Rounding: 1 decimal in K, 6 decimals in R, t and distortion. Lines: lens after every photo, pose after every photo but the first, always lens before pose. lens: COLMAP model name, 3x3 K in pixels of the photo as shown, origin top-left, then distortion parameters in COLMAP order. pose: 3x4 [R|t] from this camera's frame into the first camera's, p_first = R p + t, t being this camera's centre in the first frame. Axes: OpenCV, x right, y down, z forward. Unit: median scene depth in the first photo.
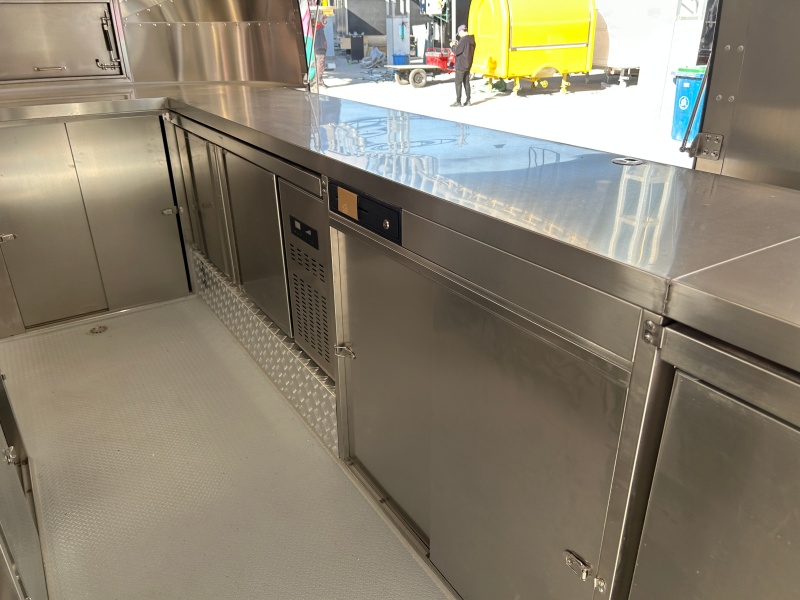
lens RADIAL K [[611.8, 0, 401.9], [0, 611.8, 282.7], [0, 0, 1]] dist [0.043384, -0.072200]
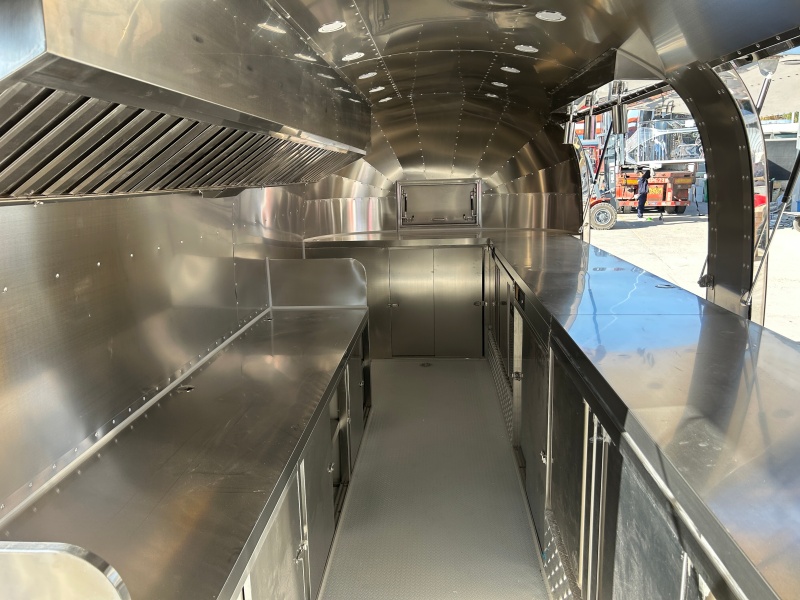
lens RADIAL K [[601.5, 0, 397.0], [0, 601.5, 300.1], [0, 0, 1]] dist [0.072554, -0.067865]
pose [[0.797750, 0.105831, -0.593628, 0.378713], [-0.213536, 0.970263, -0.113984, 0.098137], [0.563912, 0.217692, 0.796626, -0.383685]]
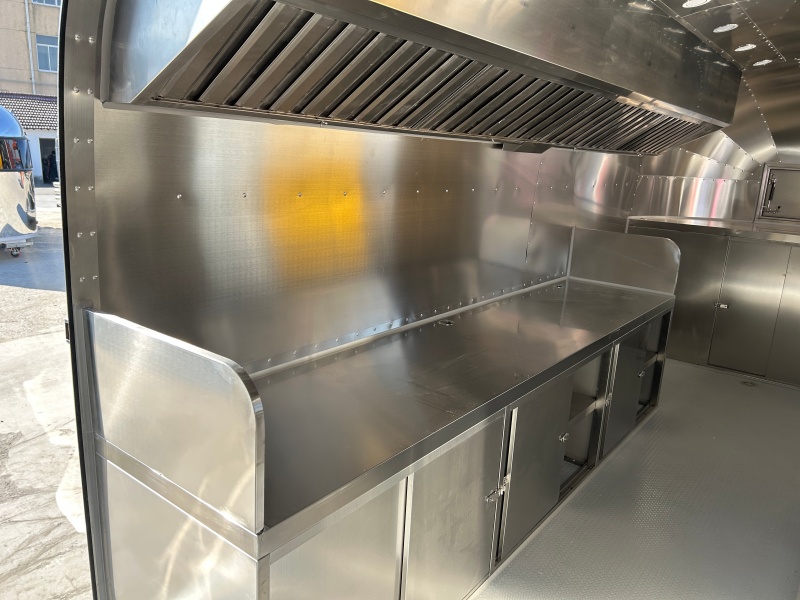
lens RADIAL K [[601.5, 0, 397.0], [0, 601.5, 300.1], [0, 0, 1]] dist [0.072554, -0.067865]
pose [[0.318564, 0.242921, -0.916246, 0.453657], [-0.419941, 0.902739, 0.093334, 0.099897], [0.849804, 0.355037, 0.389593, -0.292262]]
